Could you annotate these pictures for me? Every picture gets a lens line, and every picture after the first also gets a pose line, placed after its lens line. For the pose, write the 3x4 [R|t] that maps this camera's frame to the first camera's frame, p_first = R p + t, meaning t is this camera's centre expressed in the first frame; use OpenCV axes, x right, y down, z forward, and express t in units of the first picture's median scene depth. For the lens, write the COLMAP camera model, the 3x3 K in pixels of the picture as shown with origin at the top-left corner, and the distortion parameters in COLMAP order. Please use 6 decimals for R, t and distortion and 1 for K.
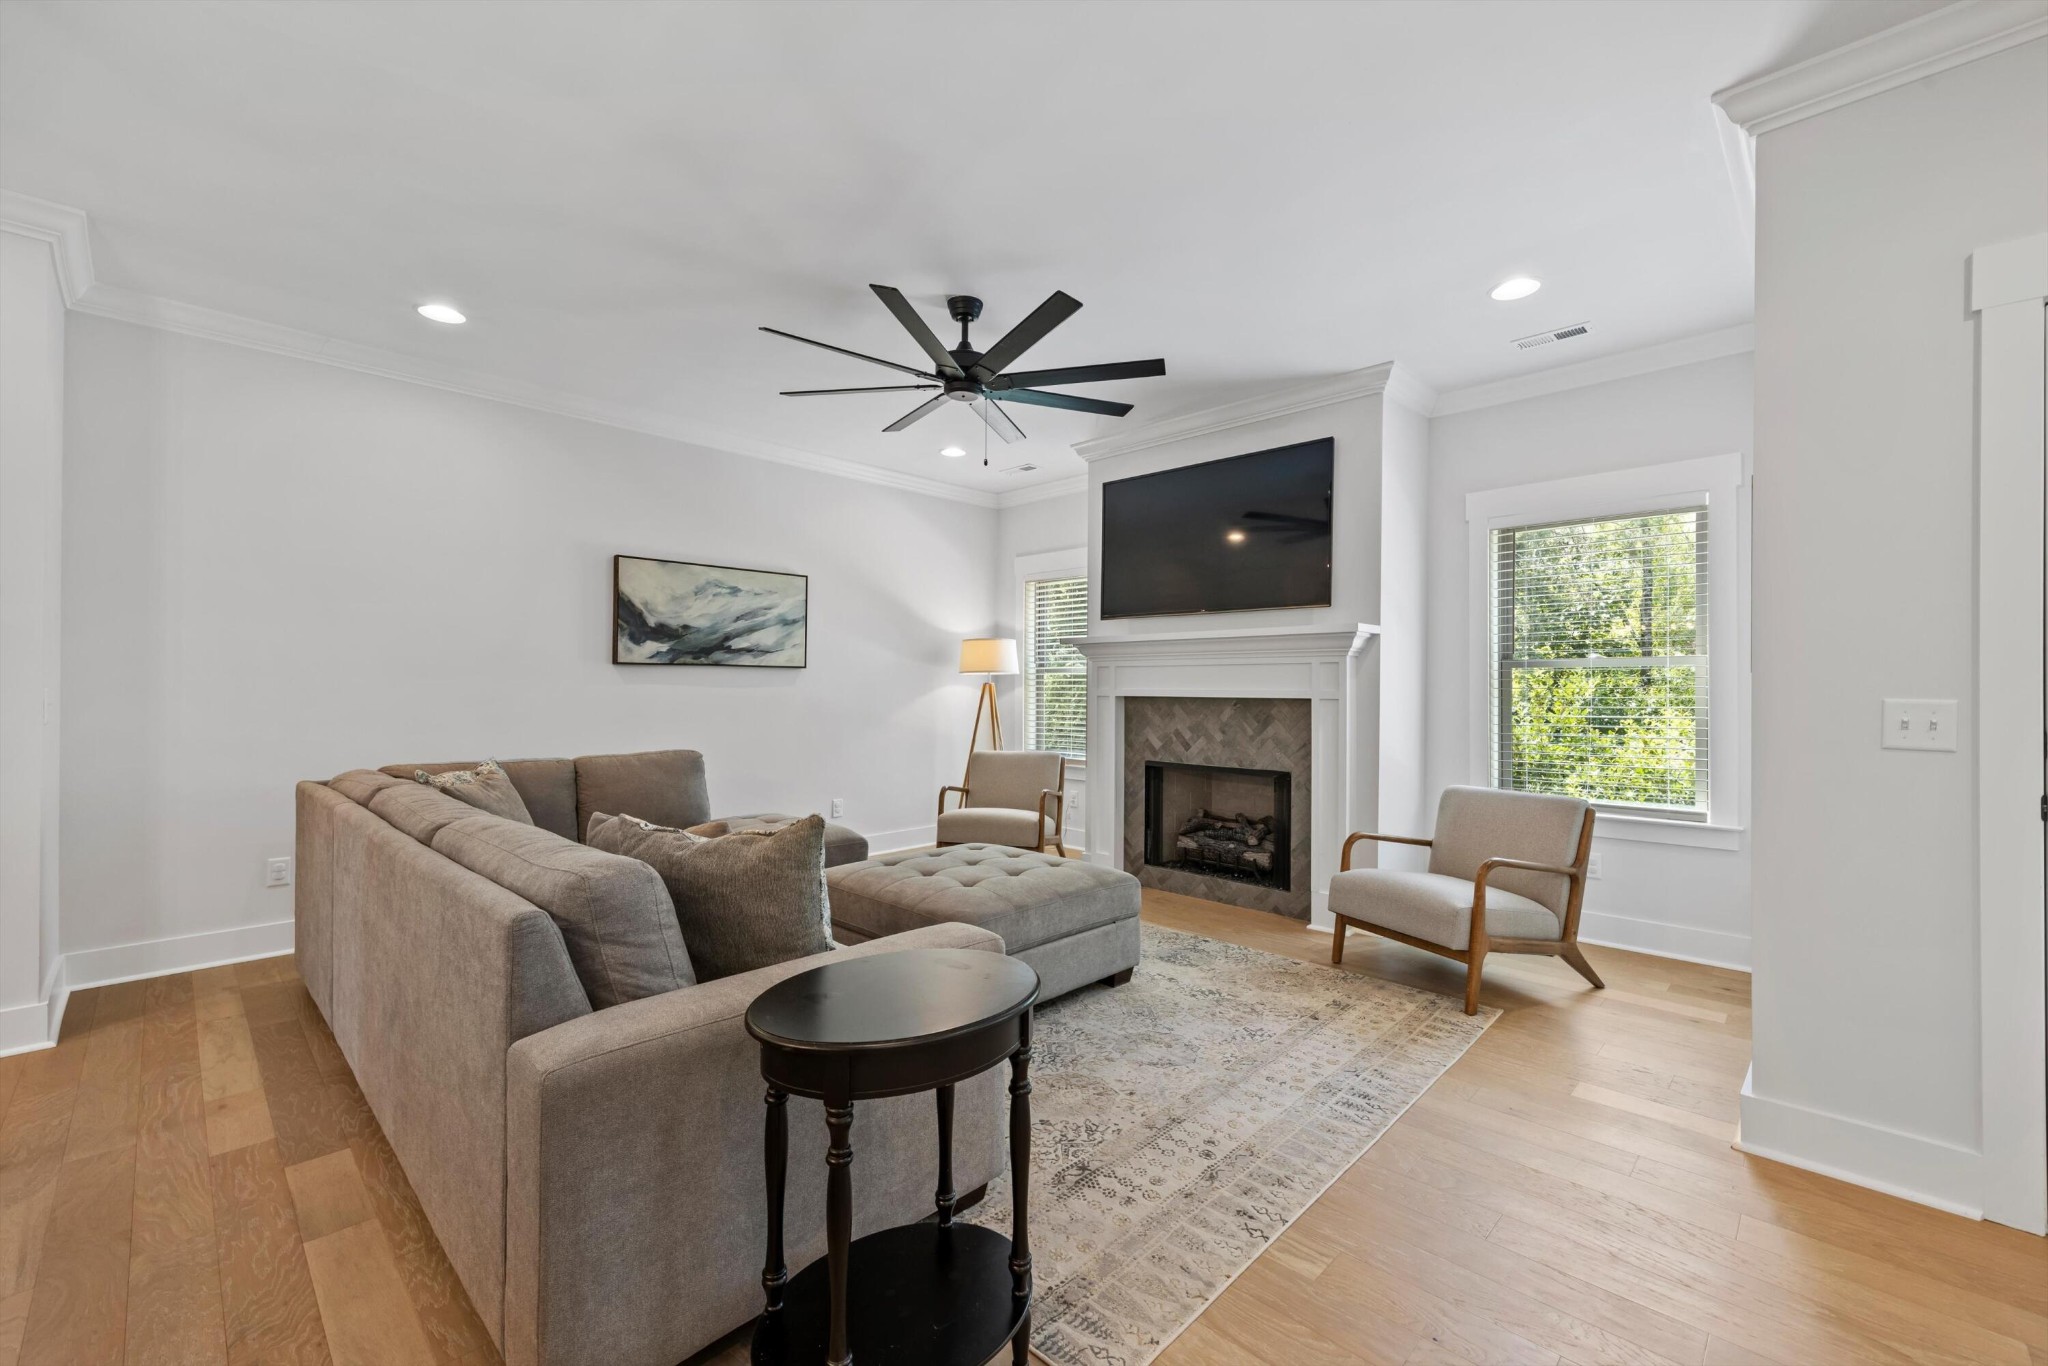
lens RADIAL K [[839.6, 0, 1024.0], [0, 839.6, 683.0], [0, 0, 1]] dist [-0.000257, -0.000027]
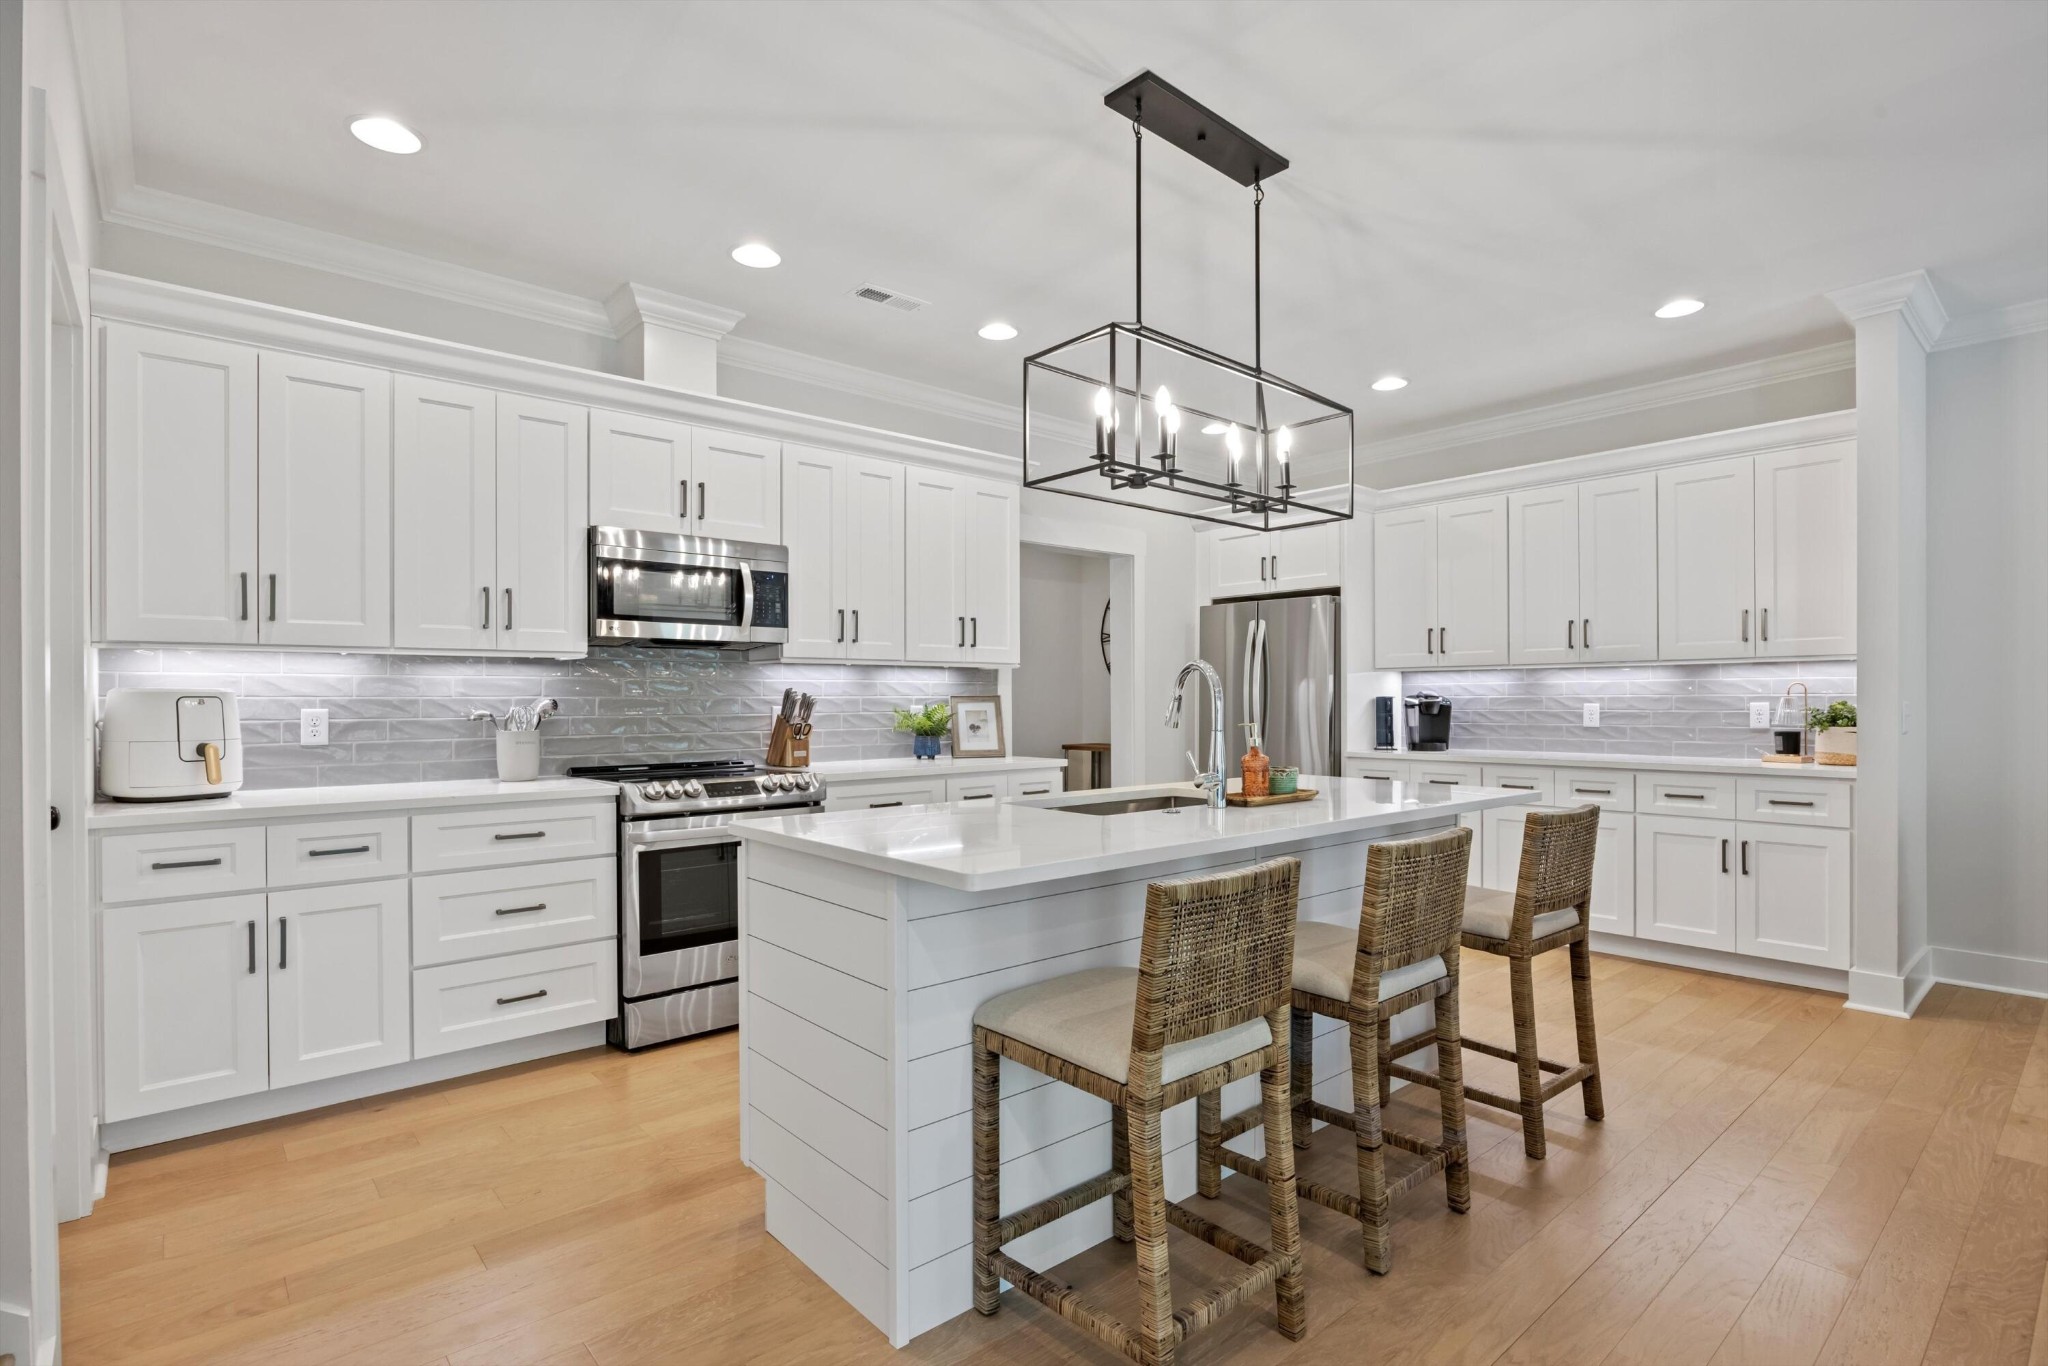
lens RADIAL K [[993.4, 0, 1024.0], [0, 993.4, 683.0], [0, 0, 1]] dist [-0.000598, -0.000131]
pose [[-0.089935, -0.020959, -0.995727, 0.293405], [0.006052, 0.999749, -0.021590, 0.001249], [0.995929, -0.007968, -0.089786, -0.065079]]
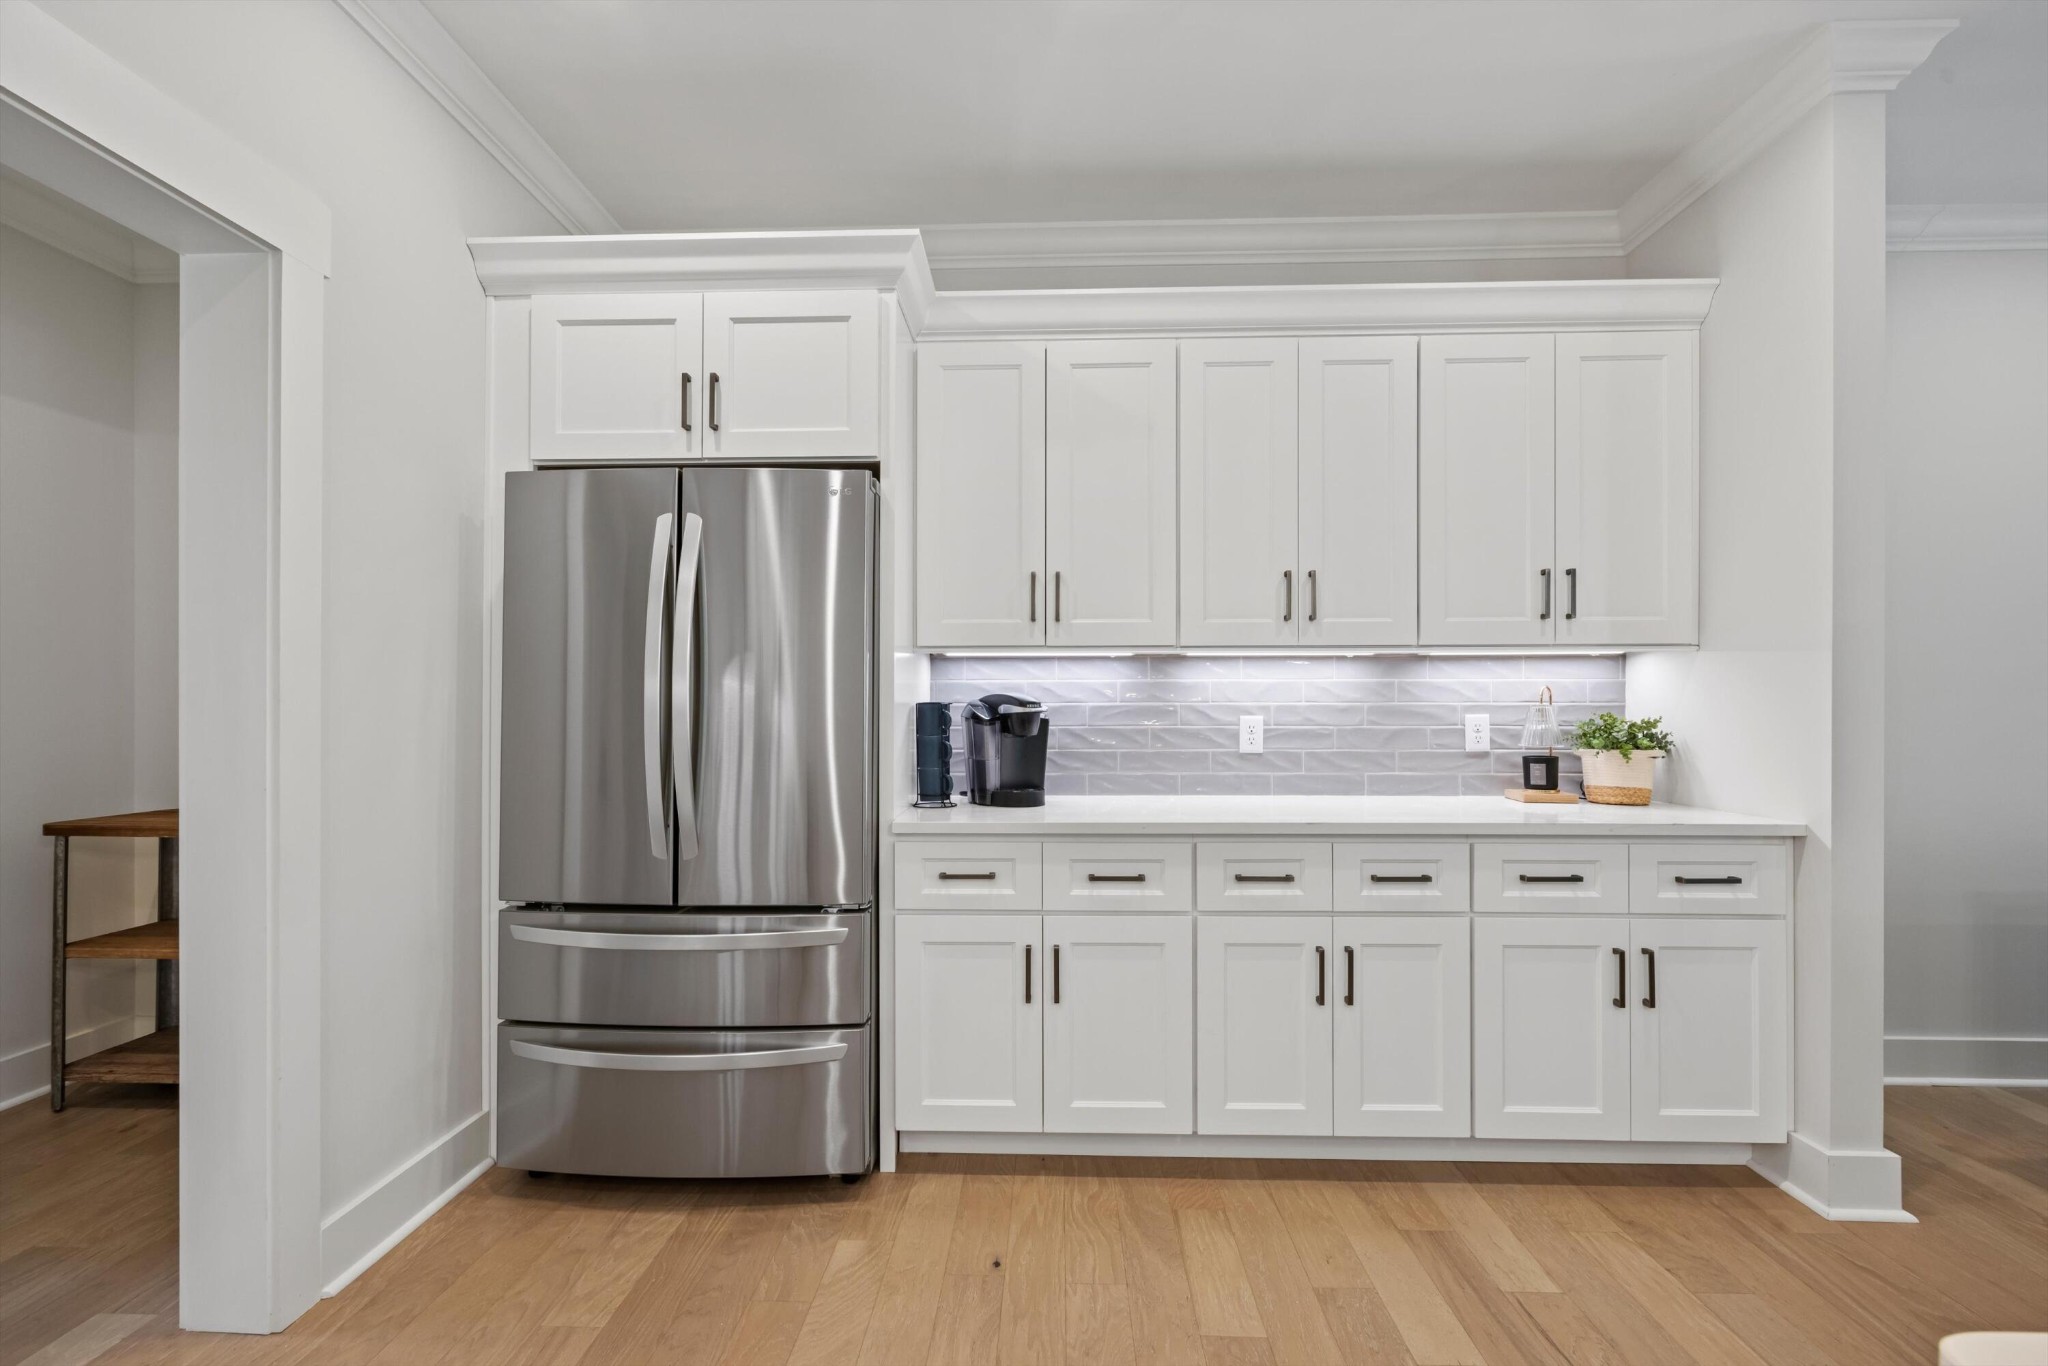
lens RADIAL K [[832.3, 0, 1032.9], [0, 832.3, 706.6], [0, 0, 1]] dist [-0.000674, -0.000074]
pose [[0.676241, -0.006388, -0.736653, -1.266930], [0.005608, 0.999978, -0.003523, -0.003307], [0.736659, -0.001748, 0.676262, -0.018827]]
